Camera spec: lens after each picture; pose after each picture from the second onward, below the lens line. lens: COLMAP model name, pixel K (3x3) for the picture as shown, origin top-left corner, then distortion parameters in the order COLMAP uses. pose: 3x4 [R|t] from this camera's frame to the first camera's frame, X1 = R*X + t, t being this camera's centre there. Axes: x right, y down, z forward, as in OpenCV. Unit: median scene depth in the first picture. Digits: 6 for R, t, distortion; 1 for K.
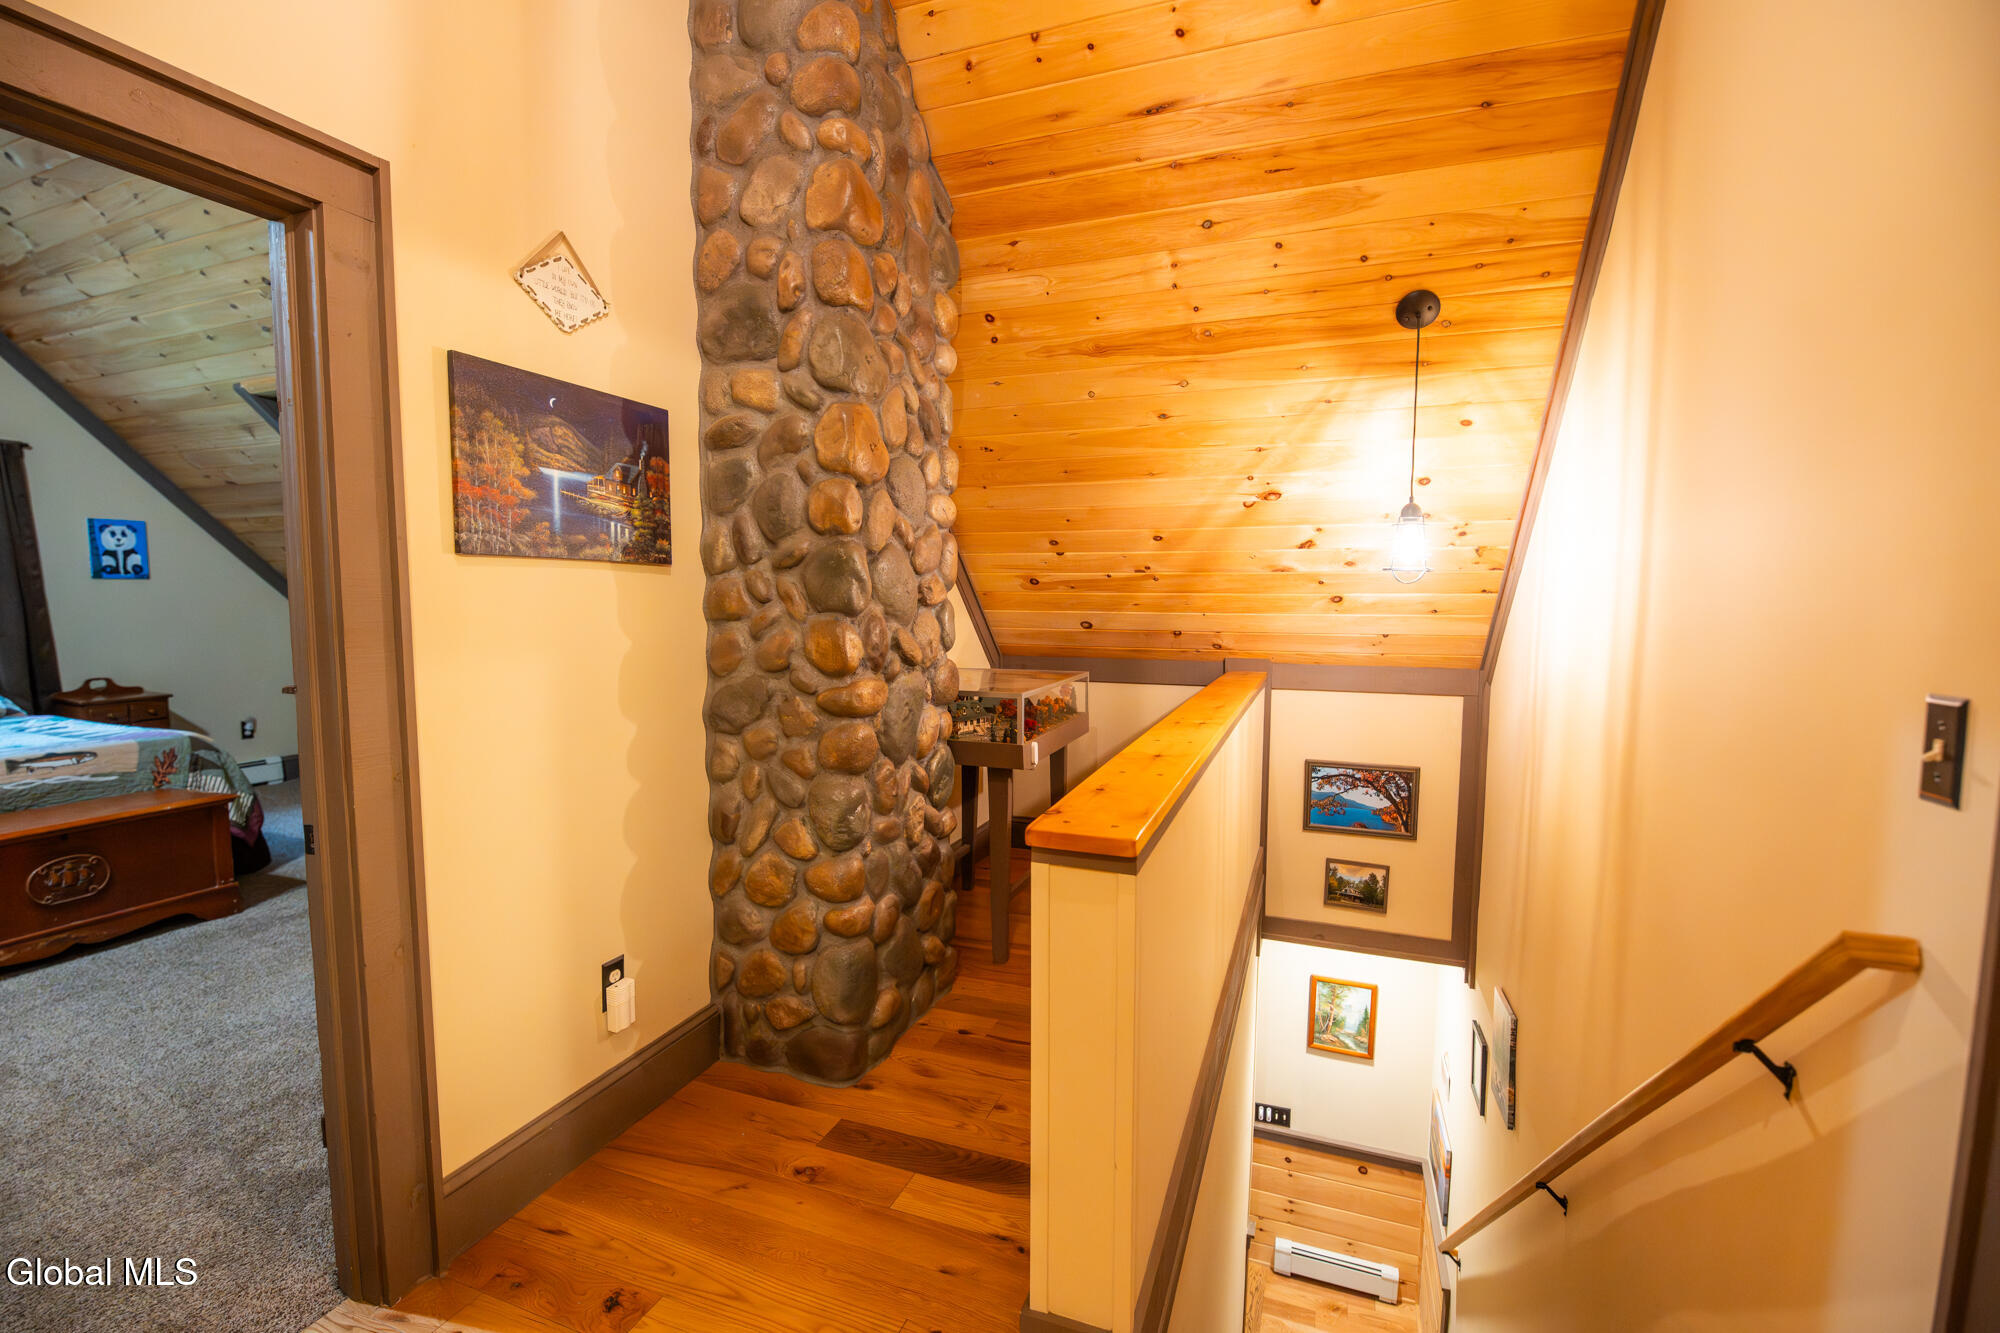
lens RADIAL K [[875.4, 0, 1009.7], [0, 875.4, 668.9], [0, 0, 1]] dist [-0.010294, -0.002352]
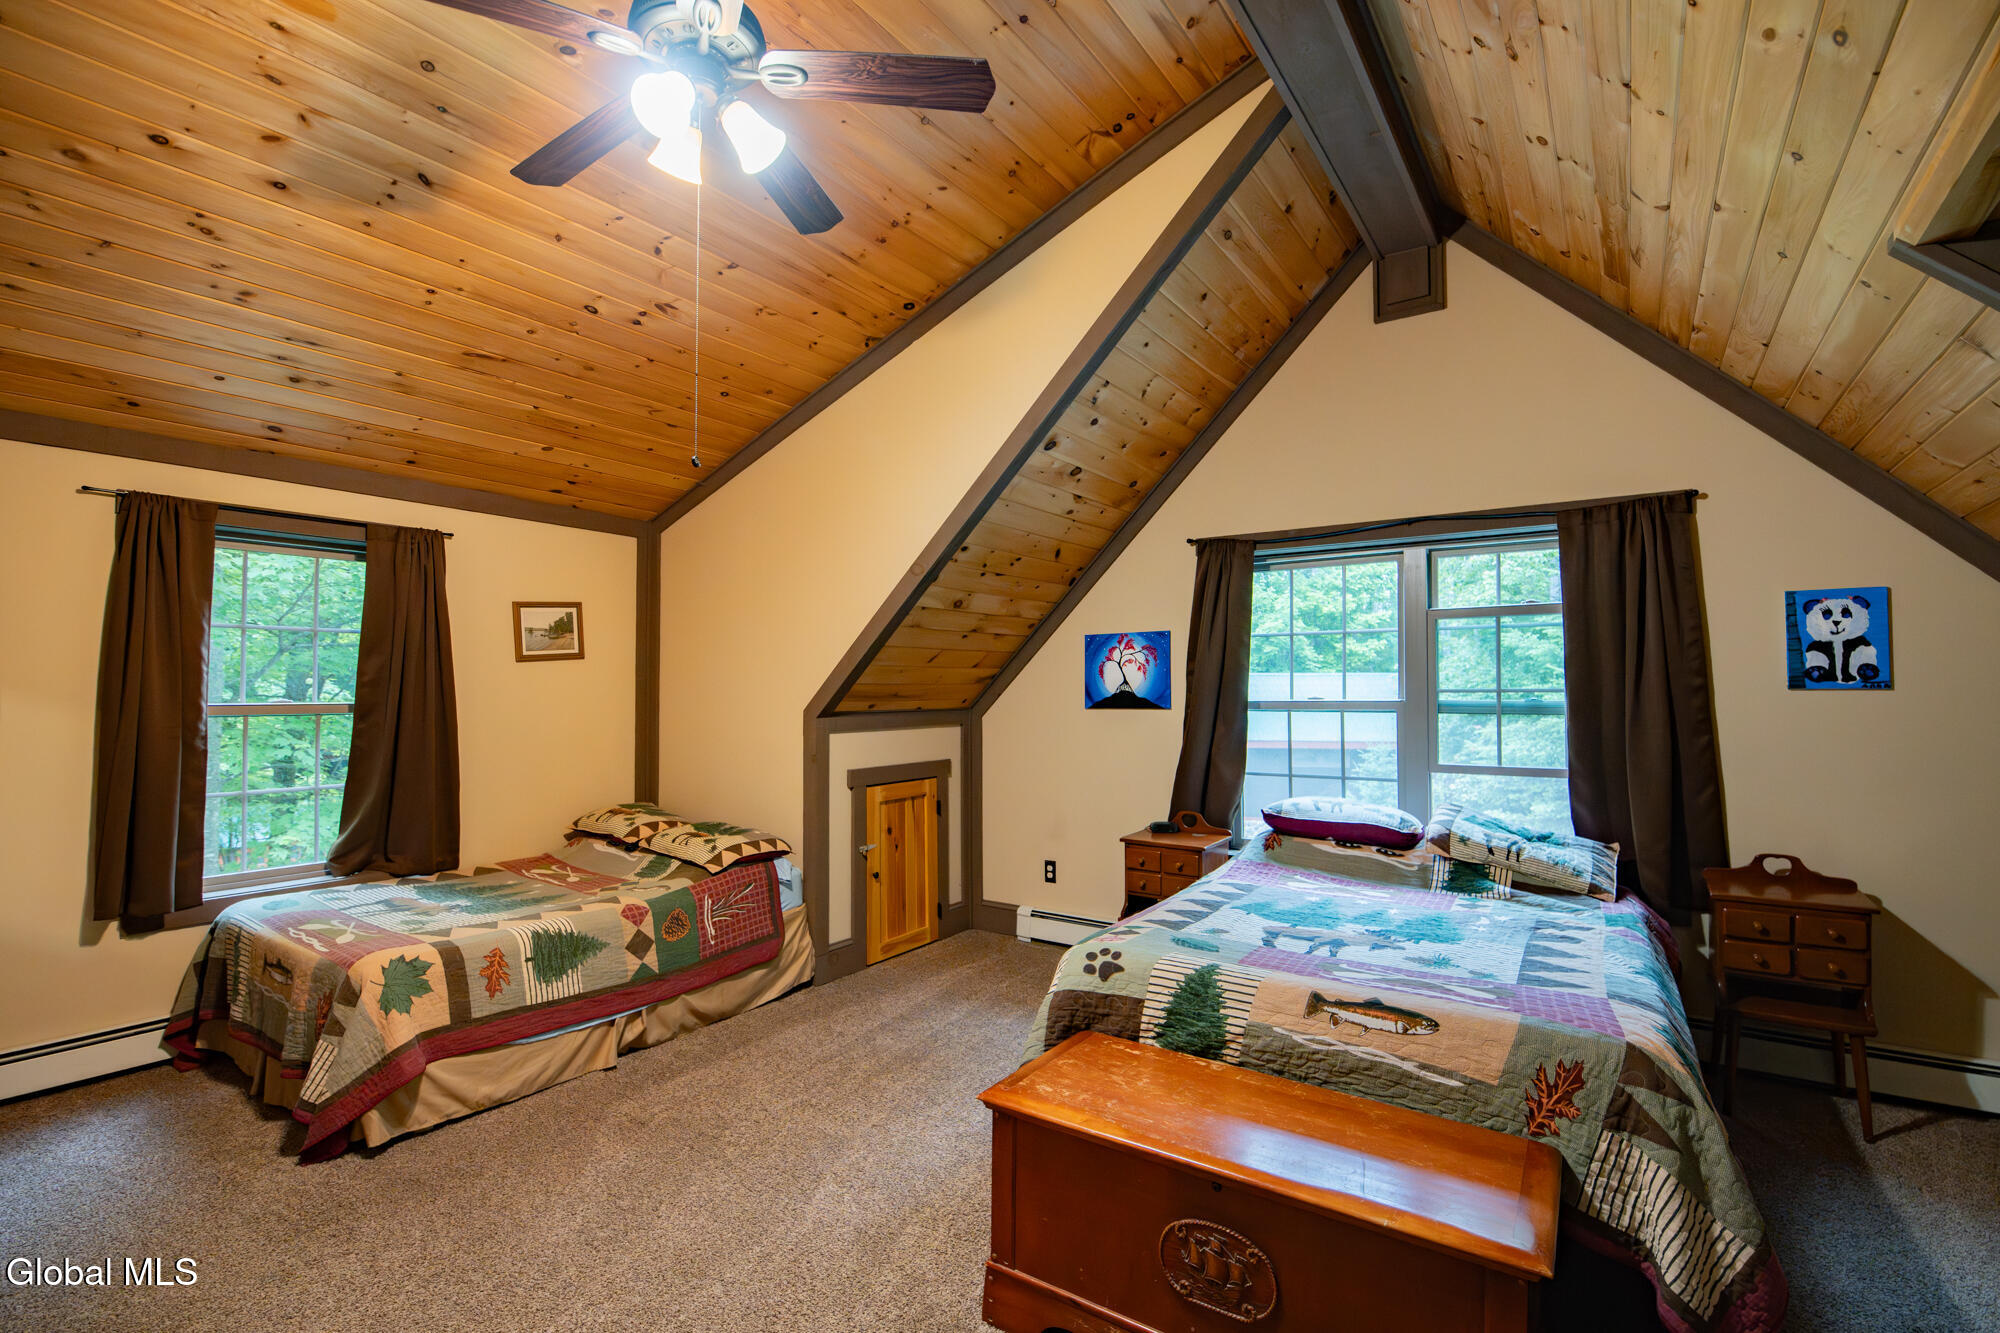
lens RADIAL K [[875.4, 0, 1000.3], [0, 875.4, 665.2], [0, 0, 1]] dist [-0.010294, -0.002352]
pose [[-0.241944, -0.032027, -0.969762, -0.330240], [-0.087311, 0.996119, -0.011114, -0.065549], [0.966354, 0.081982, -0.243801, 0.602296]]
